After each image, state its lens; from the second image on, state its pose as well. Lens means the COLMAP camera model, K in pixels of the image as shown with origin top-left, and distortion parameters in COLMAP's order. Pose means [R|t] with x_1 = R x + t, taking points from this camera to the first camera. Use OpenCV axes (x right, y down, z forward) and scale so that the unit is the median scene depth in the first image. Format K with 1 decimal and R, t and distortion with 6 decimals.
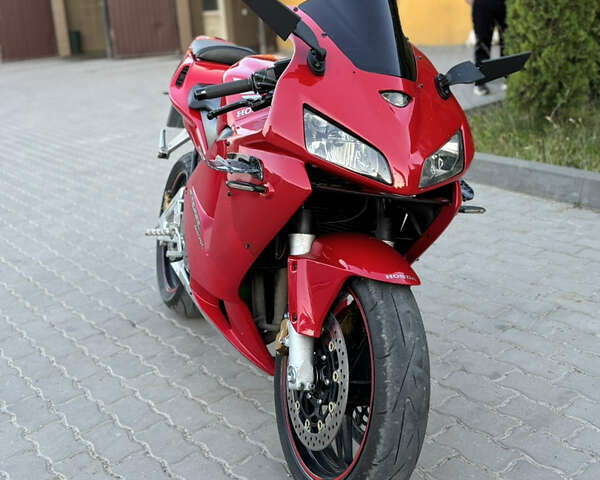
lens RADIAL K [[842.7, 0, 300.0], [0, 842.7, 240.0], [0, 0, 1]] dist [0.140033, -0.010719]
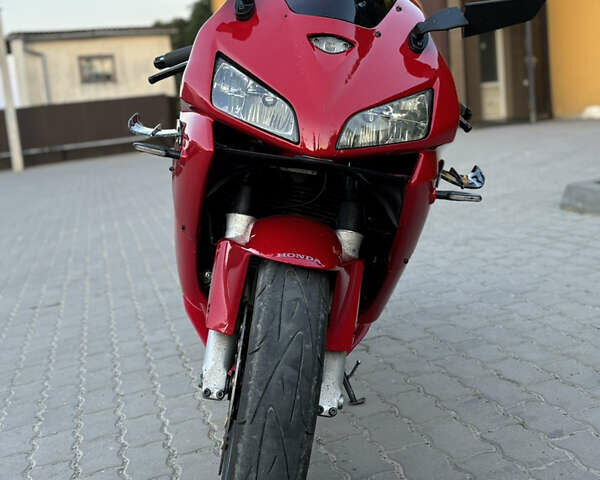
lens RADIAL K [[842.7, 0, 300.0], [0, 842.7, 240.0], [0, 0, 1]] dist [0.140033, -0.010719]
pose [[0.938948, 0.035079, -0.342265, 0.373580], [-0.067209, 0.994325, -0.082467, 0.089048], [0.337430, 0.100435, 0.935978, 0.248144]]
